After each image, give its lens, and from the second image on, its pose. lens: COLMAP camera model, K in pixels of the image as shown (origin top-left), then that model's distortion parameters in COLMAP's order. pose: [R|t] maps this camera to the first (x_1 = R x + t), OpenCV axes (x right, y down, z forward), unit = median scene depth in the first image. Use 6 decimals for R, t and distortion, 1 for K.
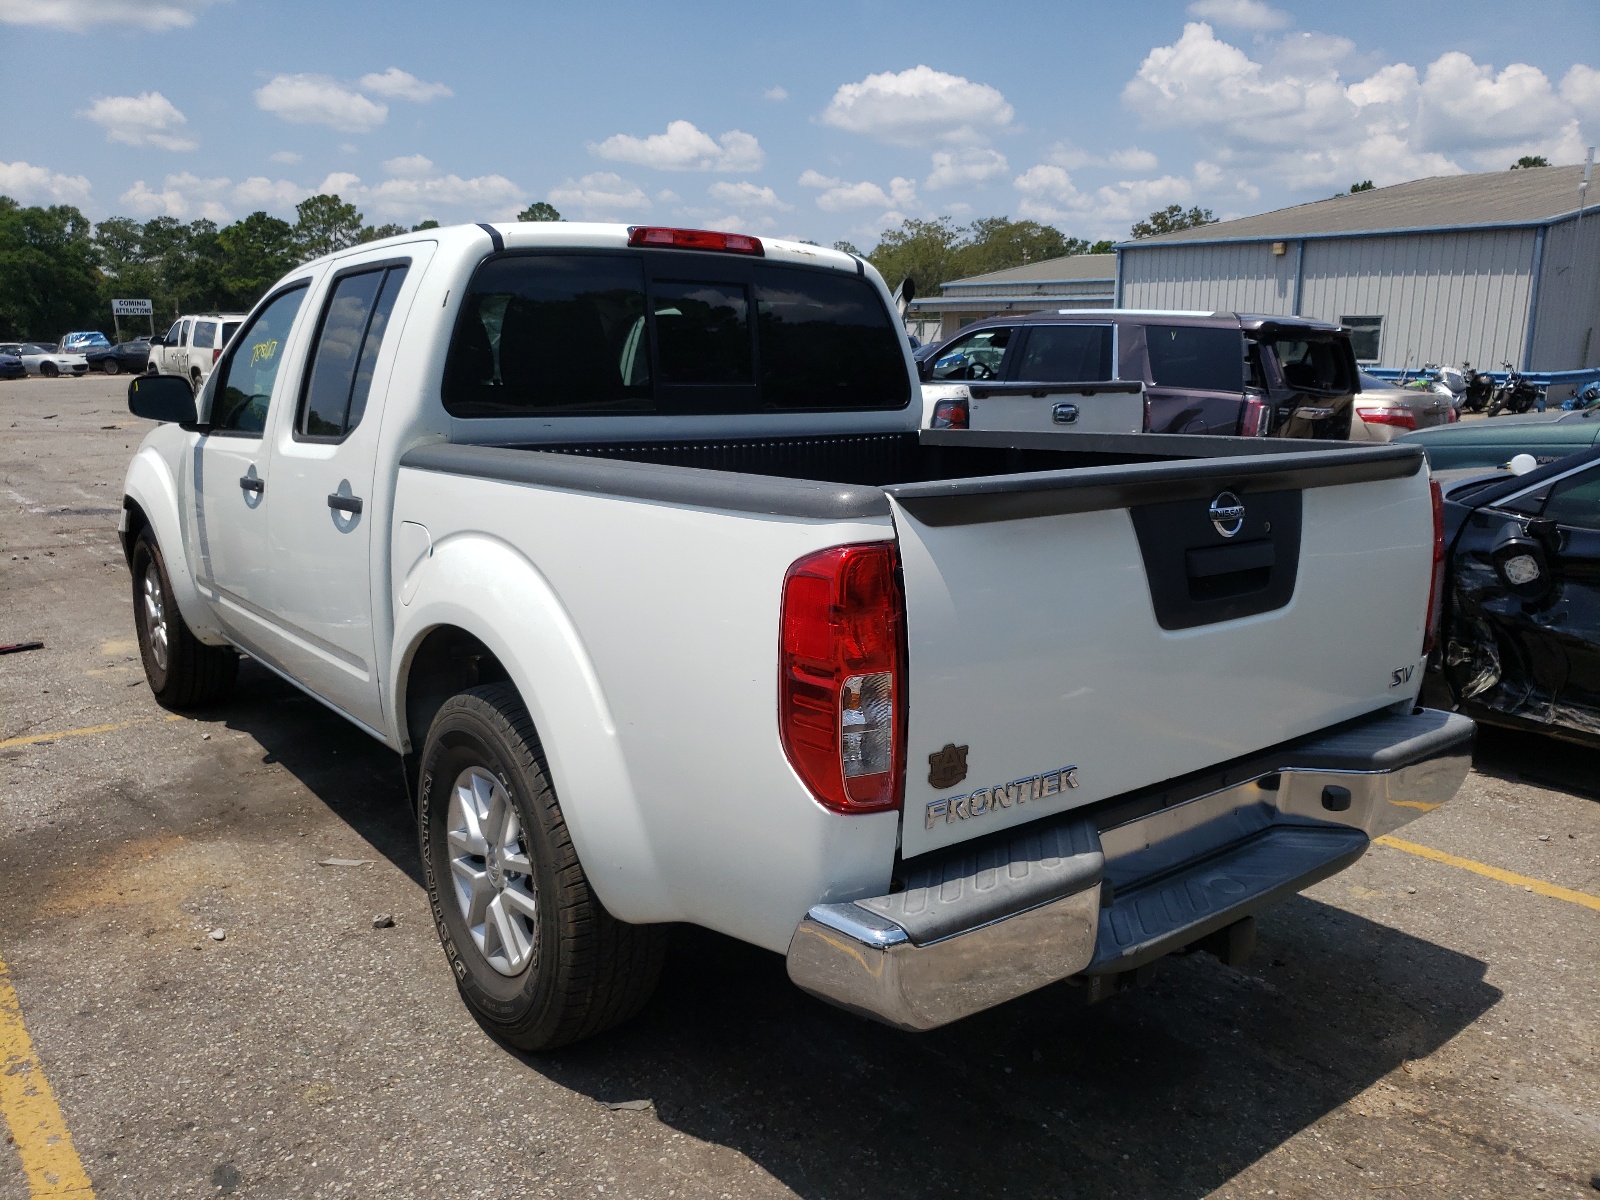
lens RADIAL K [[1259.6, 0, 800.0], [0, 1259.6, 600.0], [0, 0, 1]] dist [-0.003460, 0.013120]
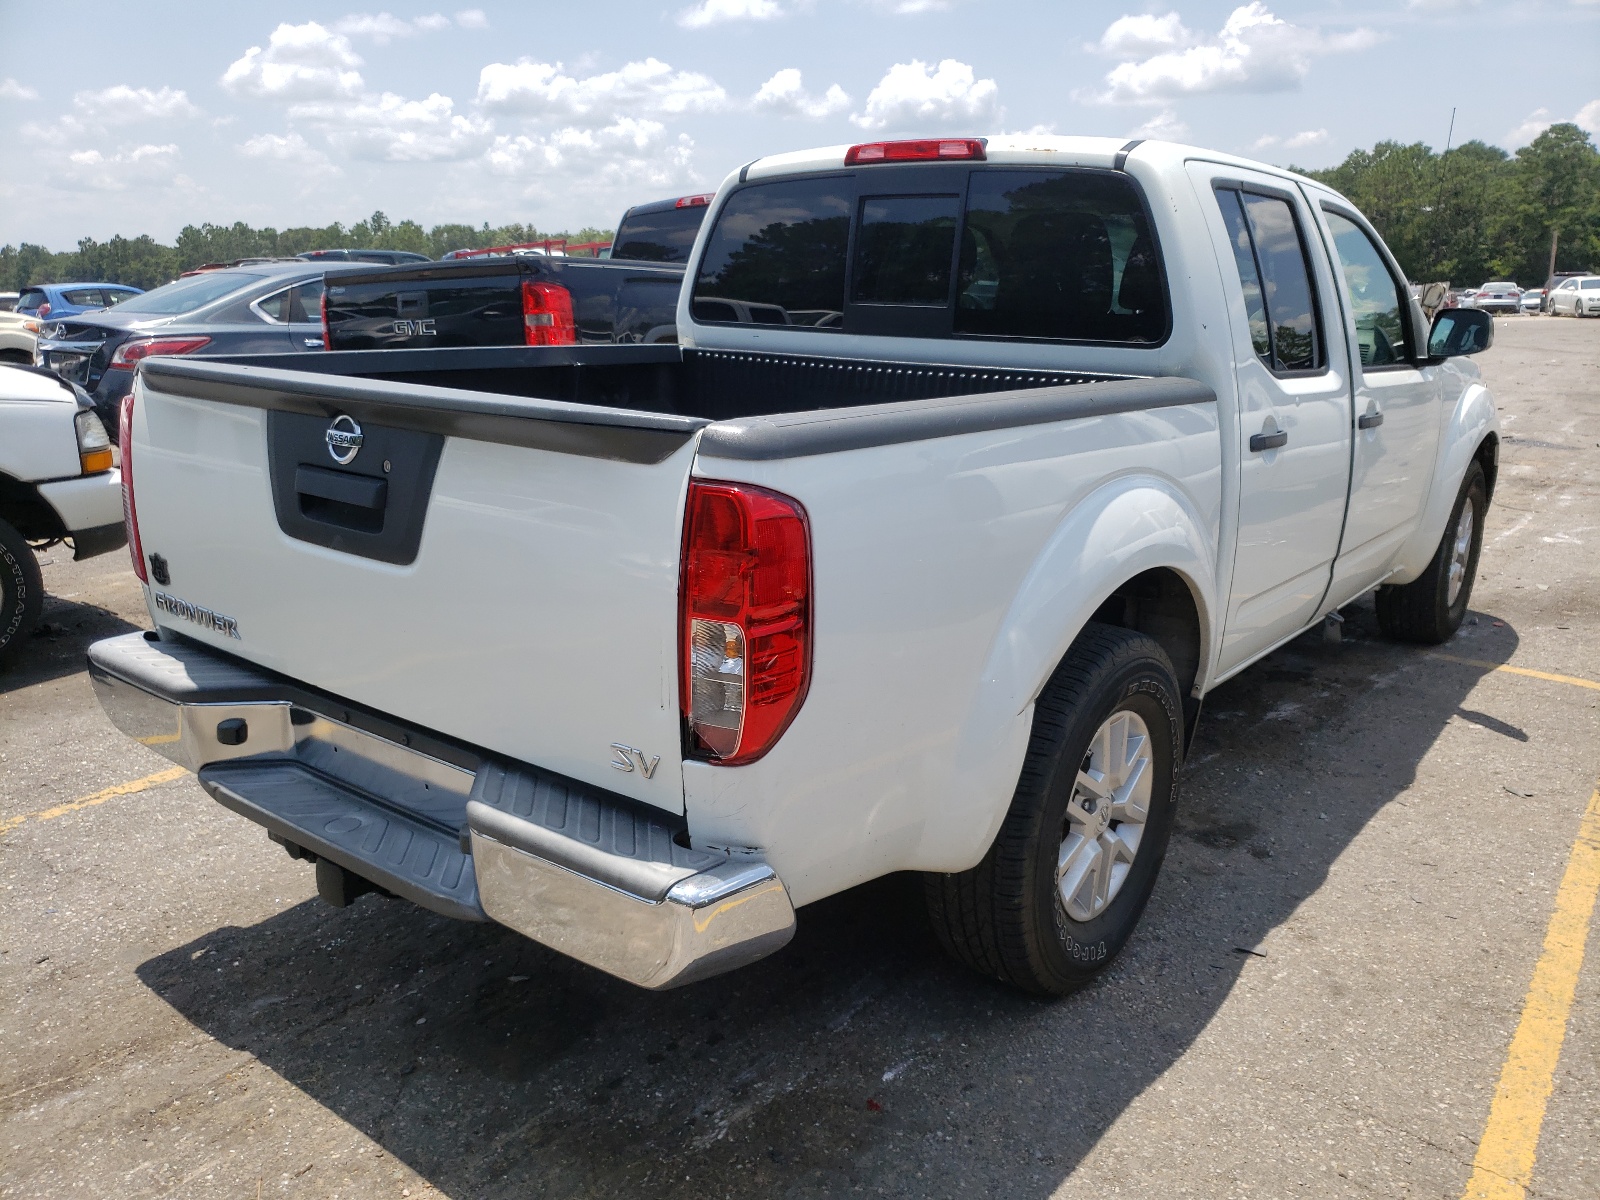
lens RADIAL K [[1259.6, 0, 800.0], [0, 1259.6, 600.0], [0, 0, 1]] dist [-0.003460, 0.013120]
pose [[0.233089, 0.239978, -0.942380, 0.902557], [-0.190028, 0.961631, 0.197878, -0.137874], [0.953708, 0.132955, 0.269749, 0.736738]]
